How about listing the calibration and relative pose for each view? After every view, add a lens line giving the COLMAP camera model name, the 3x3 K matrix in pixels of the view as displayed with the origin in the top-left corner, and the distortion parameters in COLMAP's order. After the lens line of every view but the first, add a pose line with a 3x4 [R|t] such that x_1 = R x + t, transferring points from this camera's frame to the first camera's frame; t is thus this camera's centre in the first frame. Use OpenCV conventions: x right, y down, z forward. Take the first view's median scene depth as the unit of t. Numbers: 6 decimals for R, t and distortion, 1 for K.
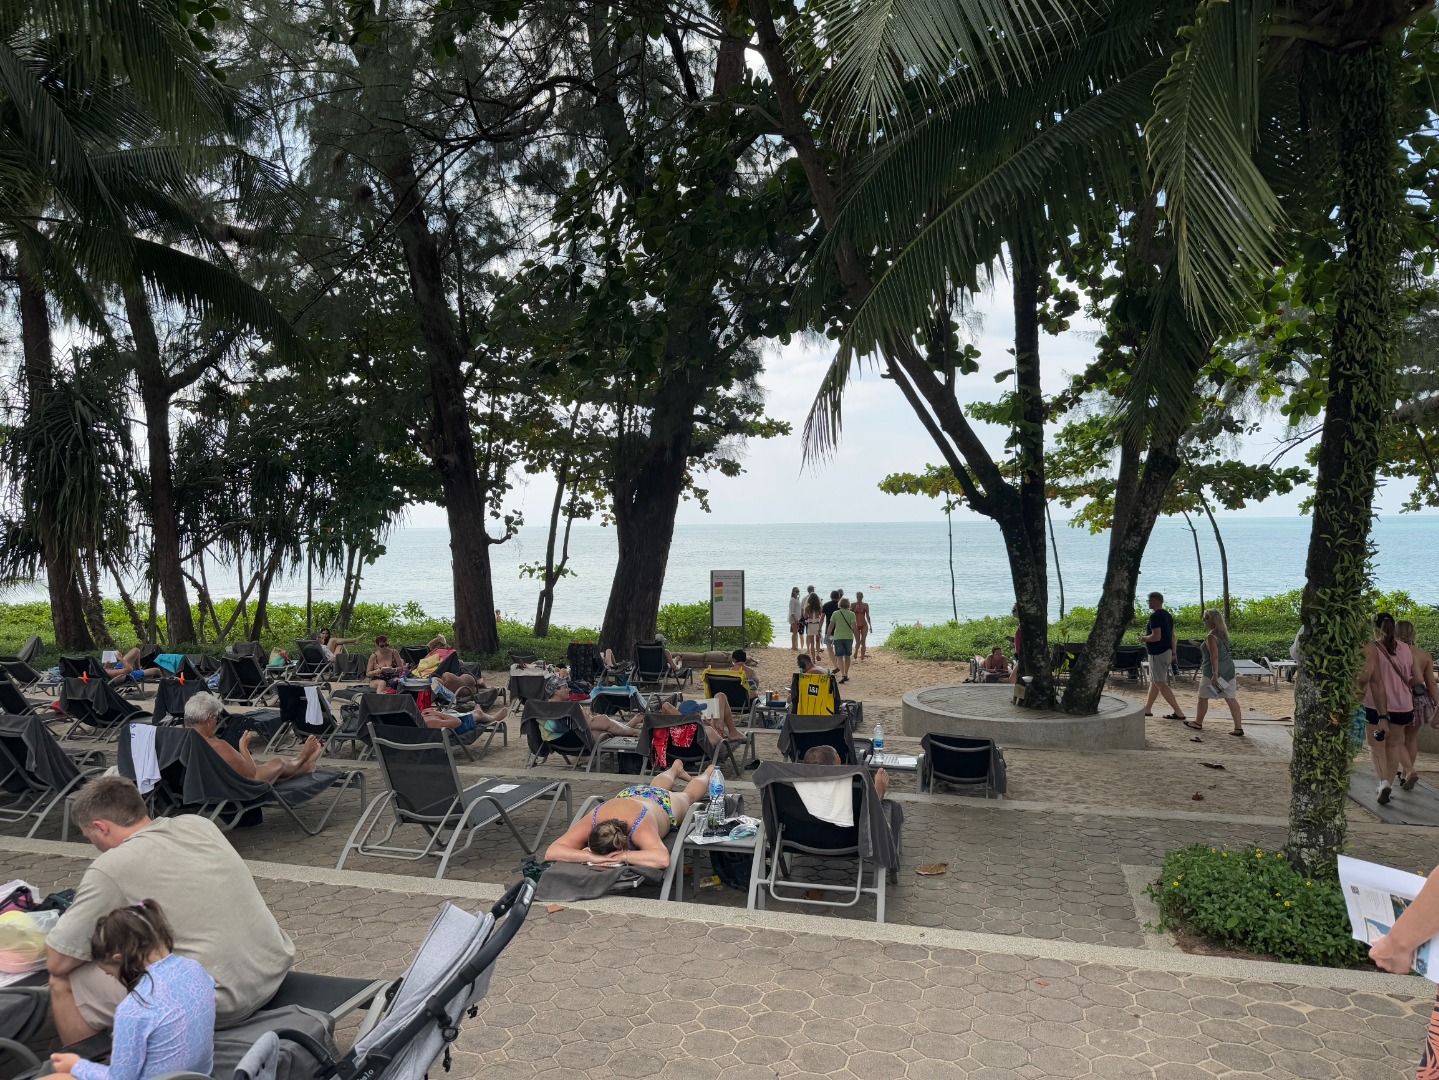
lens RADIAL K [[1008.5, 0, 719.5], [0, 1008.5, 540.0], [0, 0, 1]] dist [0.072801, -0.084100]
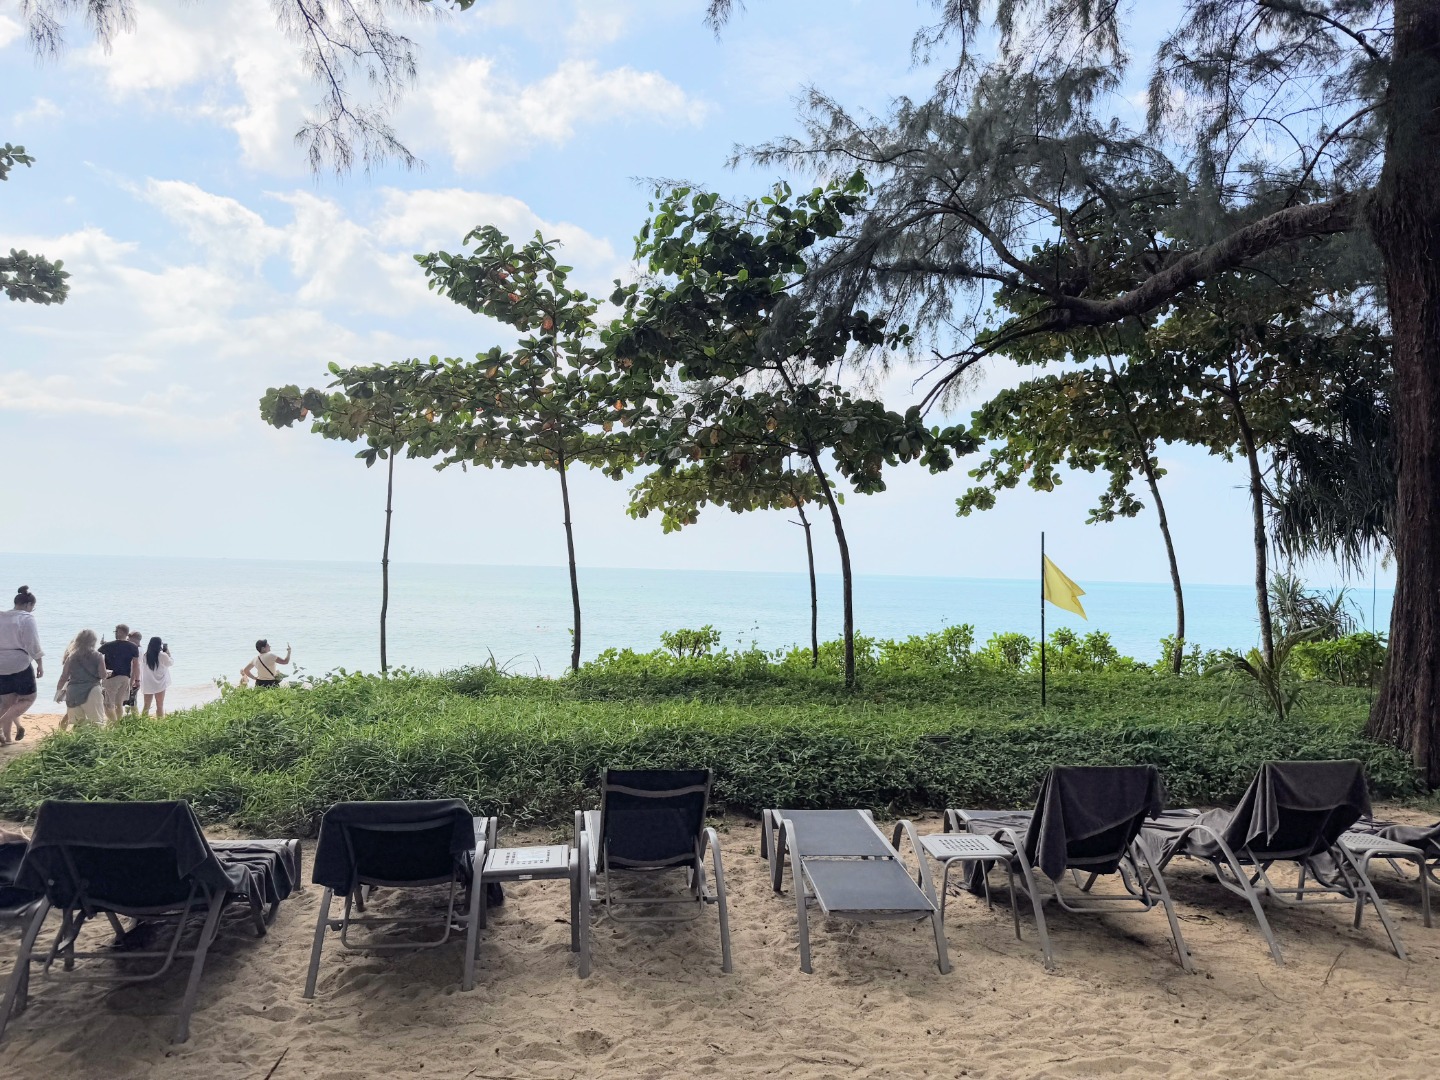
lens RADIAL K [[1009.2, 0, 720.0], [0, 1009.2, 540.0], [0, 0, 1]] dist [0.072801, -0.084100]
pose [[0.954171, 0.048611, 0.295287, 0.244527], [-0.032407, 0.997701, -0.059526, 0.037483], [-0.297501, 0.047229, 0.953553, 0.456114]]
